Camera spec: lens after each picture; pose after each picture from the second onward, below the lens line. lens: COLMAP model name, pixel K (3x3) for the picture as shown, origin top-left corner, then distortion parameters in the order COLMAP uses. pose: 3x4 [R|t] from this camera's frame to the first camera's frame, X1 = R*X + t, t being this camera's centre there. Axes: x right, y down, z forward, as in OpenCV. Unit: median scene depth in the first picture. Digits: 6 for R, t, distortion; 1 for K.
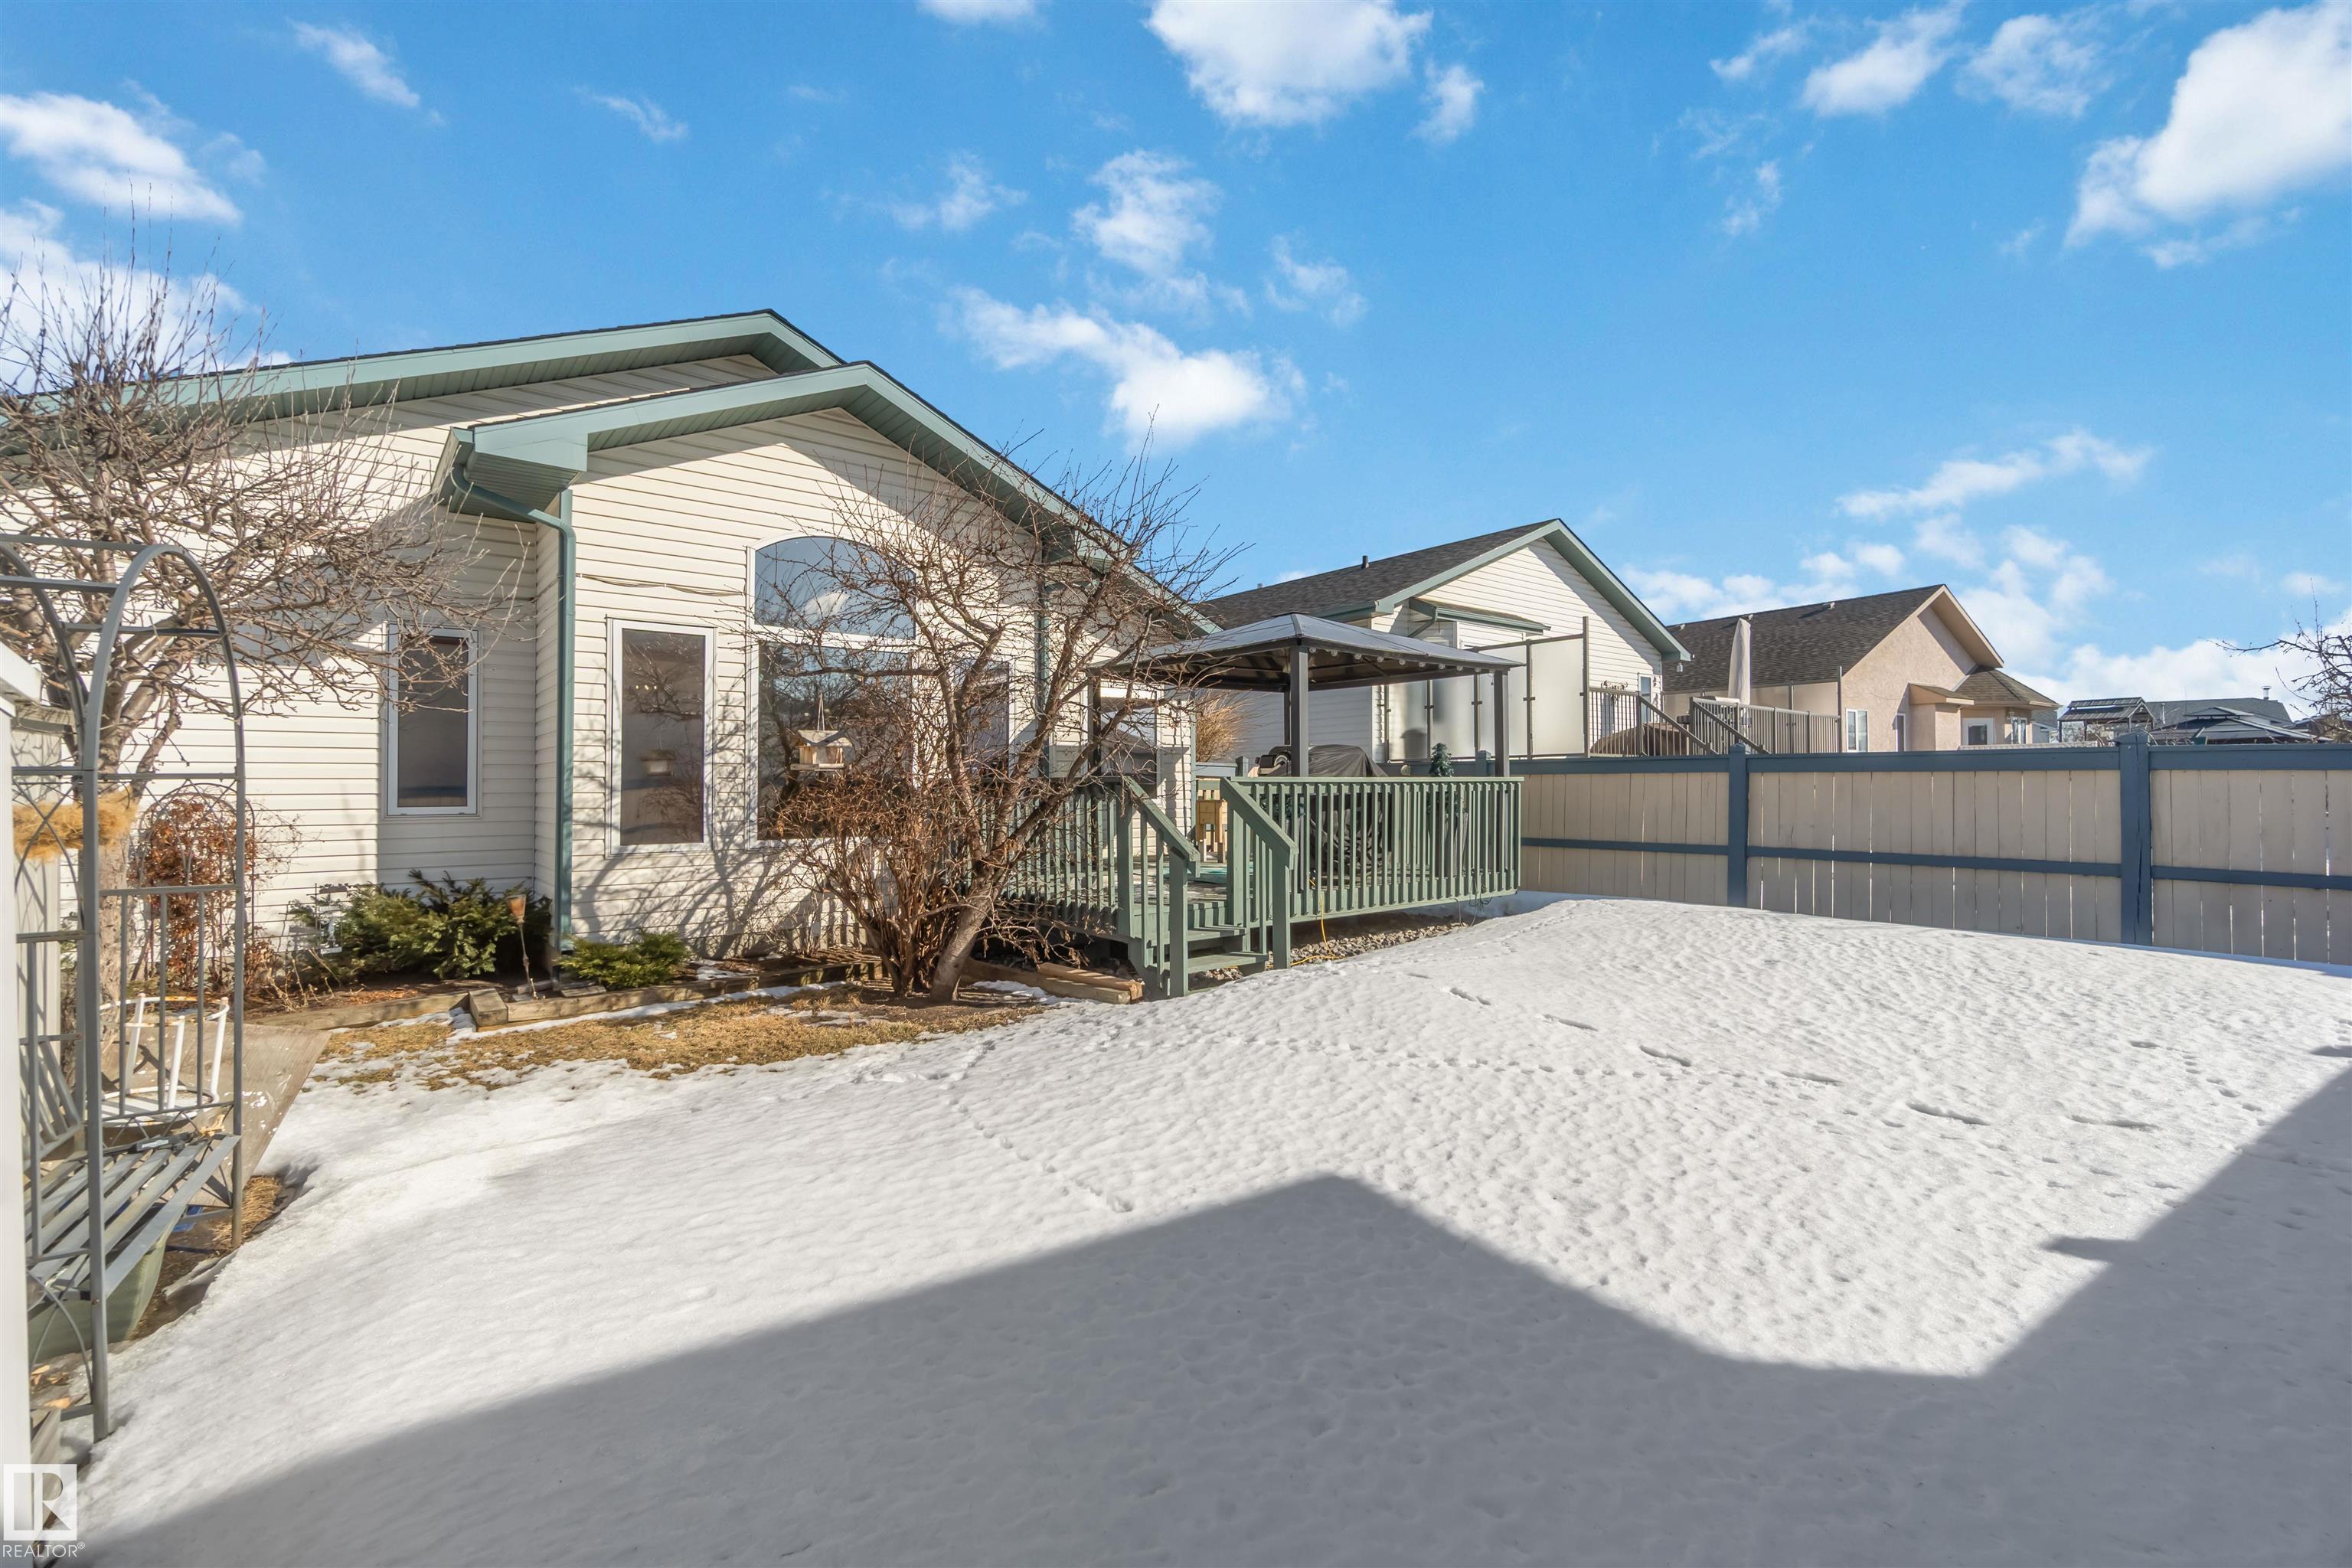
lens RADIAL K [[1004.9, 0, 1149.6], [0, 1004.9, 790.5], [0, 0, 1]] dist [-0.016756, -0.000189]
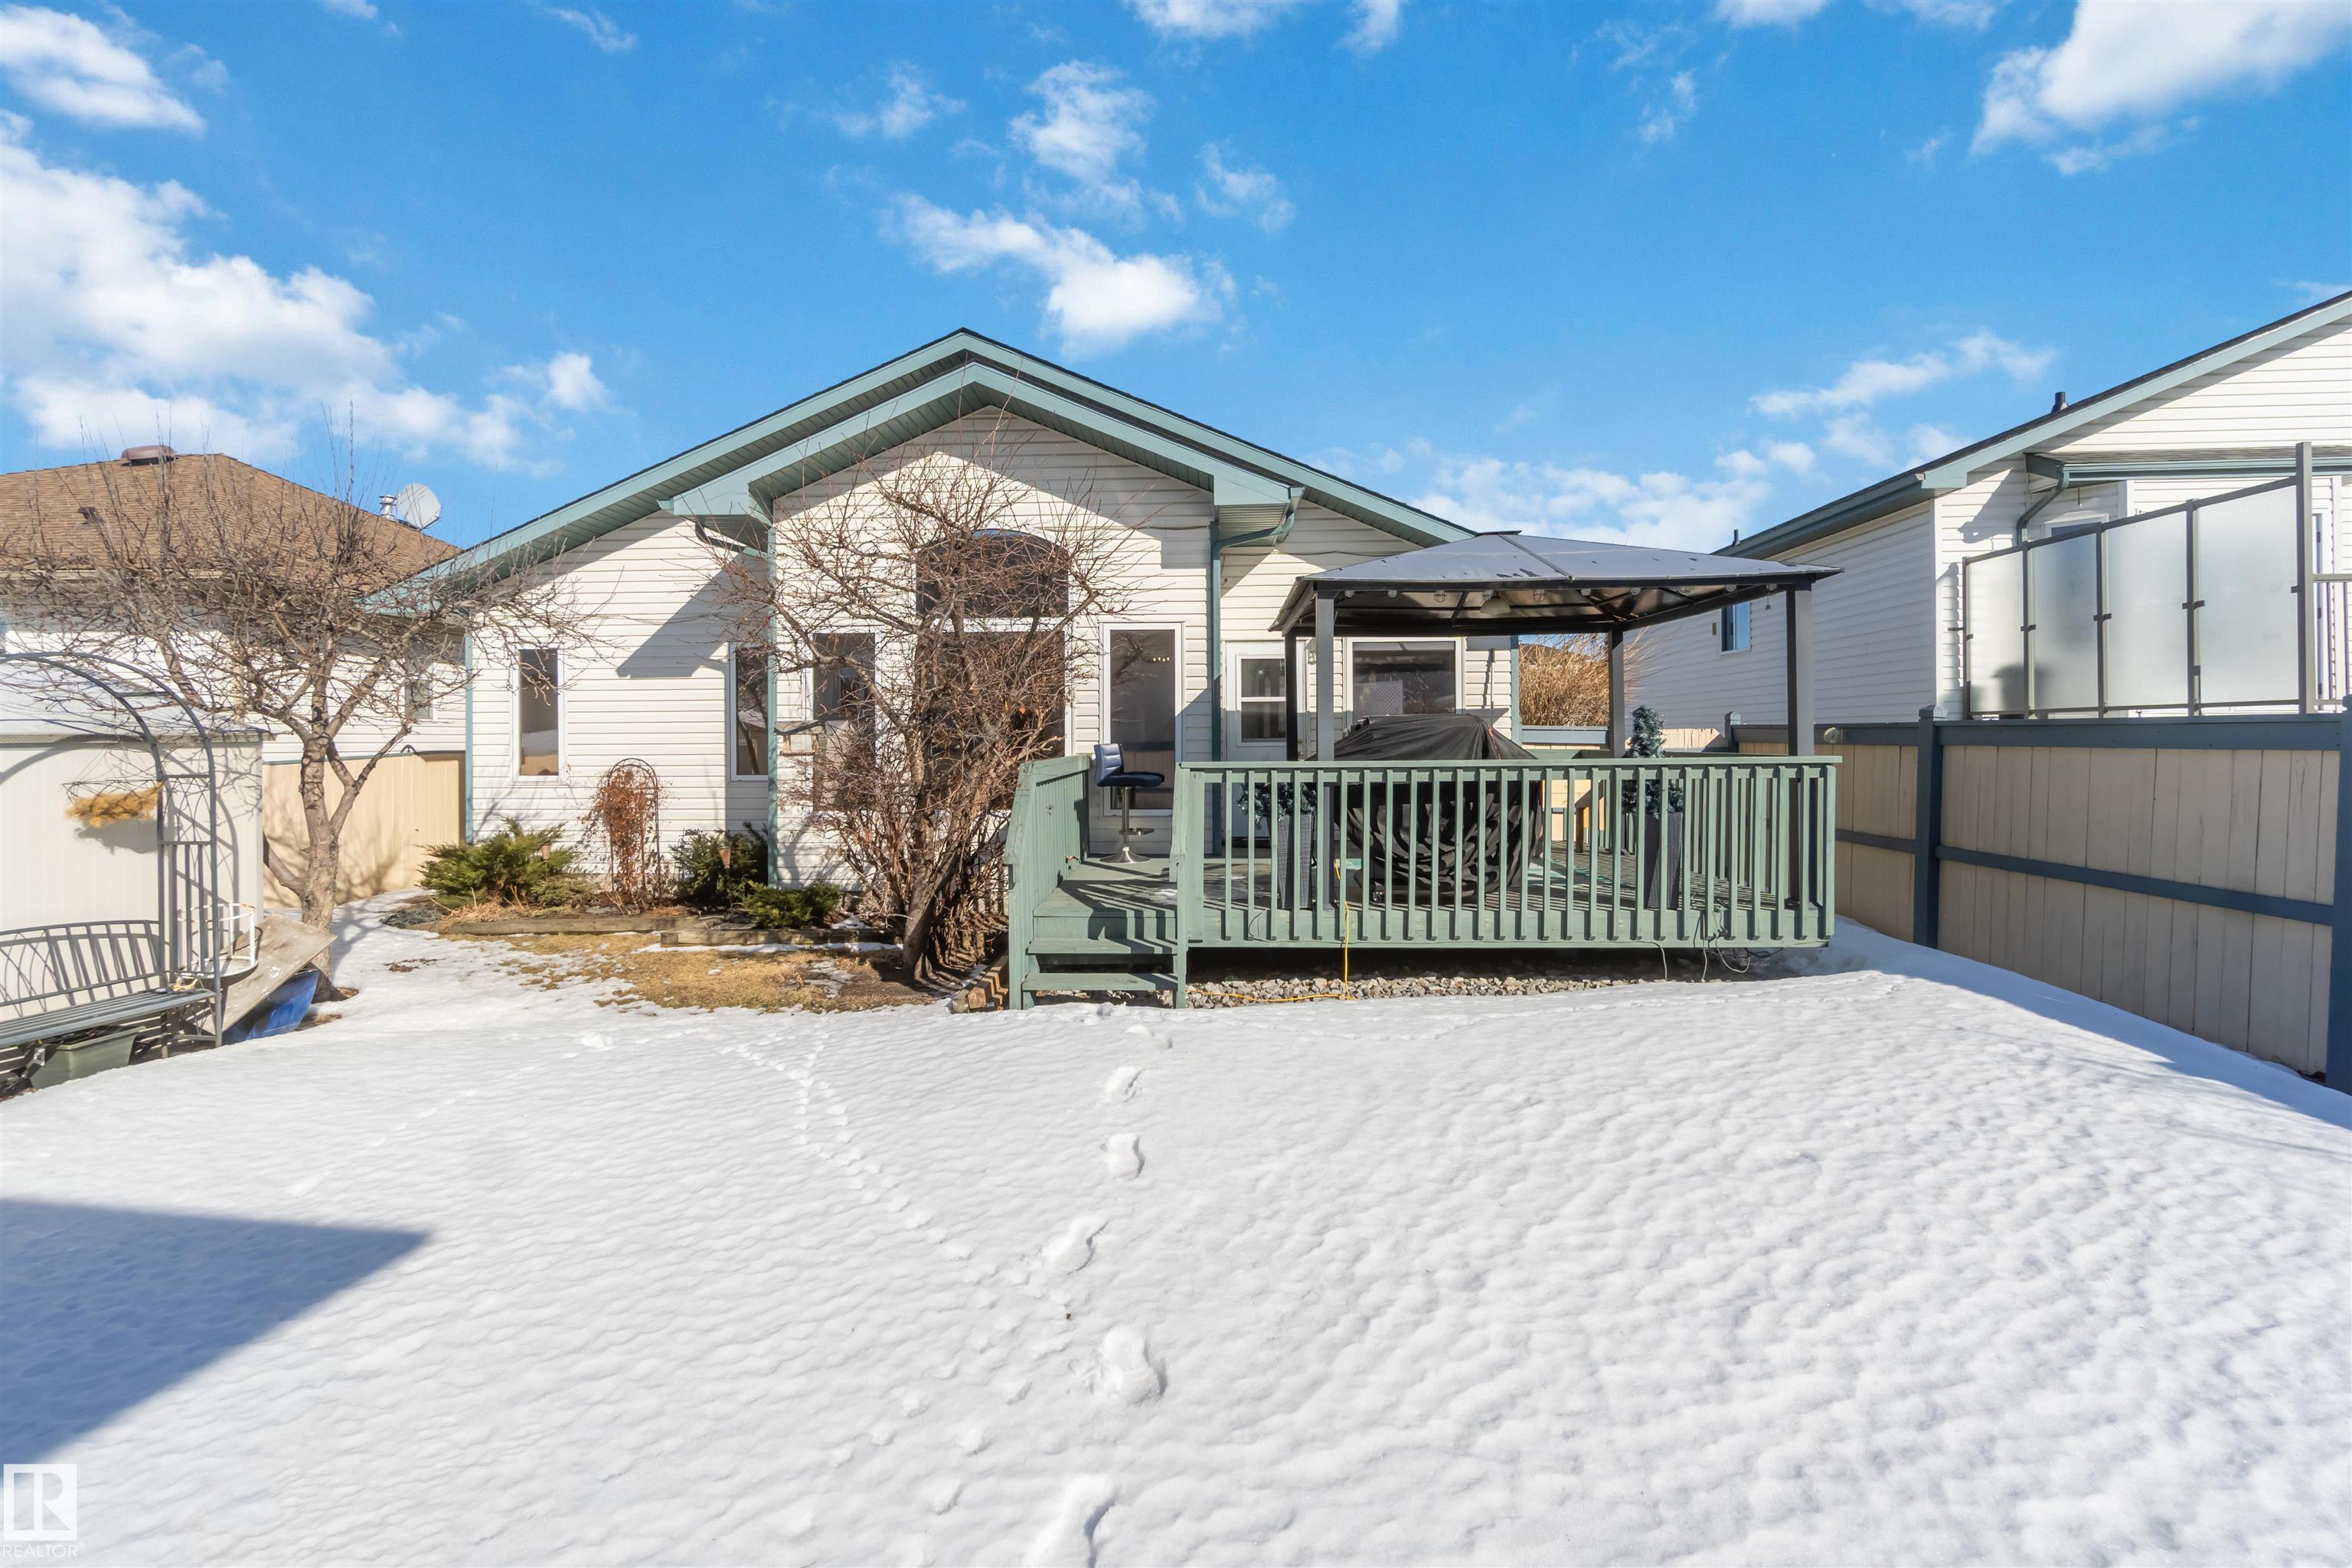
lens RADIAL K [[1012.6, 0, 1169.2], [0, 1012.6, 773.7], [0, 0, 1]] dist [-0.003411, -0.000263]
pose [[0.753349, 0.022014, -0.657252, 0.467076], [0.002157, 0.999351, 0.035945, -0.025897], [0.657617, -0.028497, 0.752813, 0.272633]]
